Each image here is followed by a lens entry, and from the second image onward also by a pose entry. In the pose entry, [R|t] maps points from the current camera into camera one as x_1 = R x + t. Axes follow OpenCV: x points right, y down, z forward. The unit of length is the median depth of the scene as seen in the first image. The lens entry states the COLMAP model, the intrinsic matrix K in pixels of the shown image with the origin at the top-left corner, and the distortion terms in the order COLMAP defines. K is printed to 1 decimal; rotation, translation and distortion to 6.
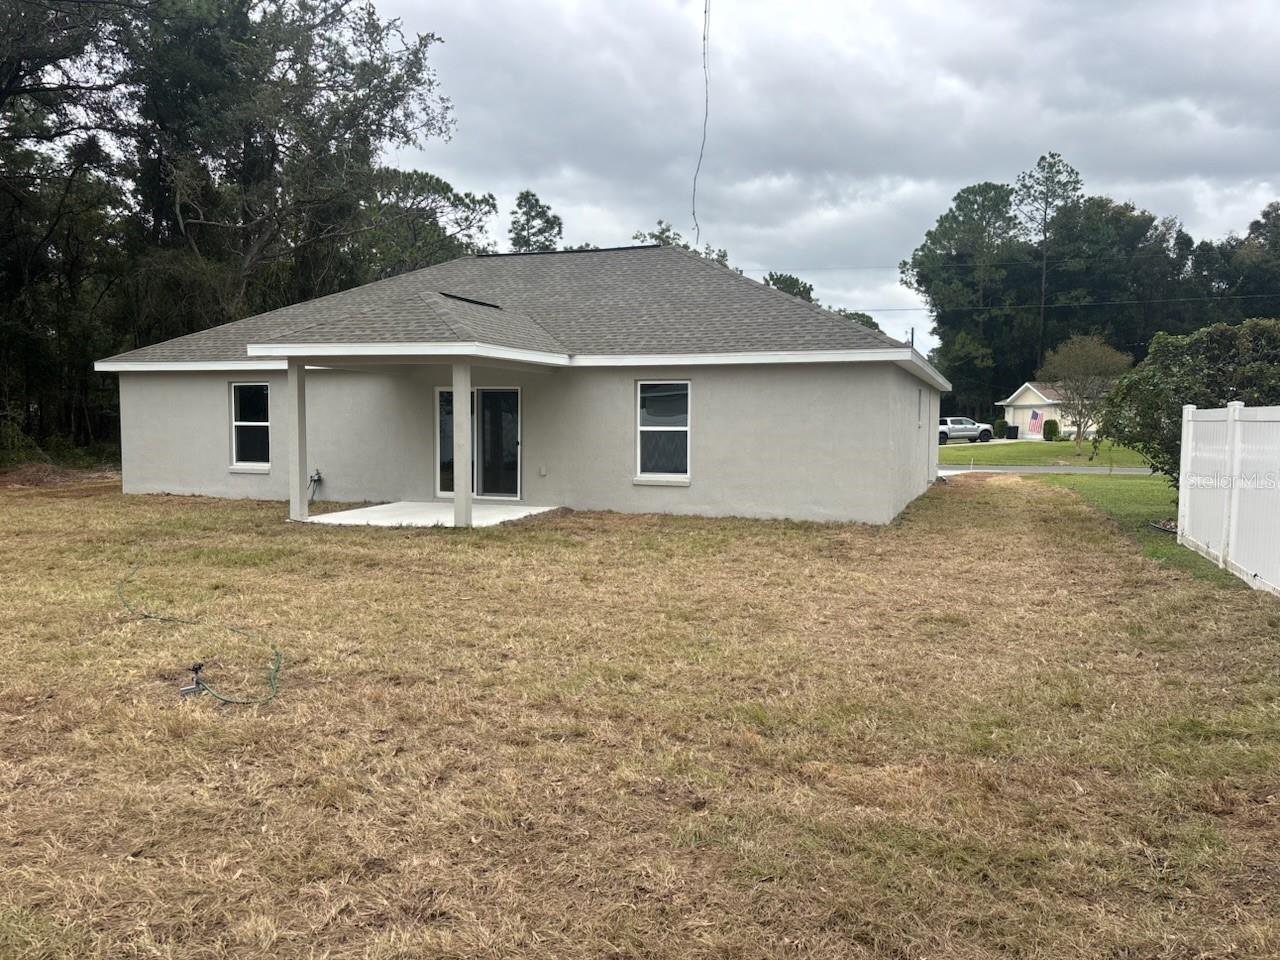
lens RADIAL K [[963.2, 0, 650.5], [0, 963.2, 482.1], [0, 0, 1]] dist [0.046553, -0.019460]
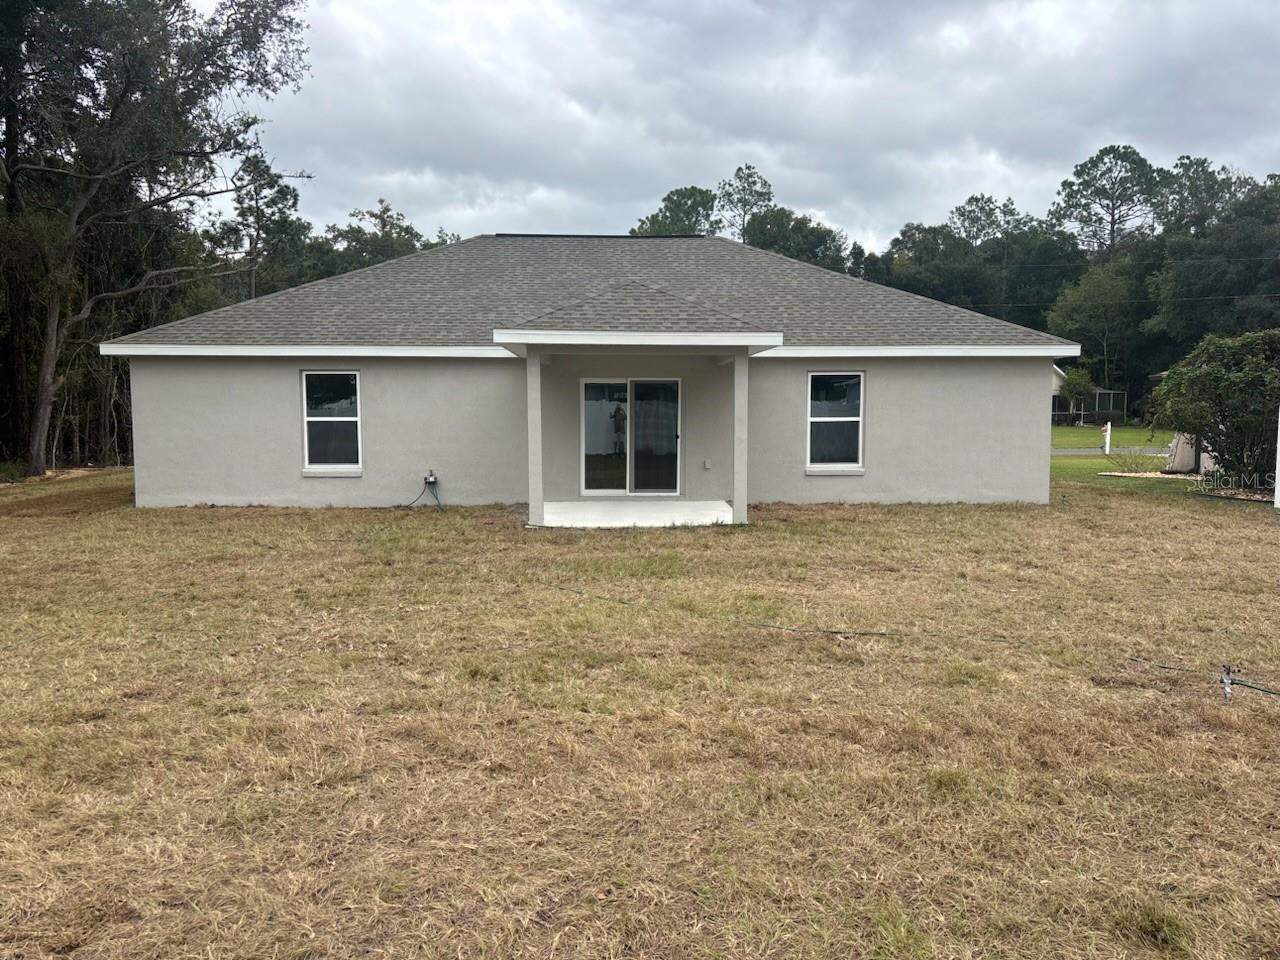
lens RADIAL K [[963.2, 0, 646.8], [0, 963.2, 475.3], [0, 0, 1]] dist [0.046553, -0.019460]
pose [[0.932373, -0.032454, 0.360038, -0.440780], [0.030711, 0.999473, 0.010560, -0.010610], [-0.360191, 0.001211, 0.932878, 0.094891]]
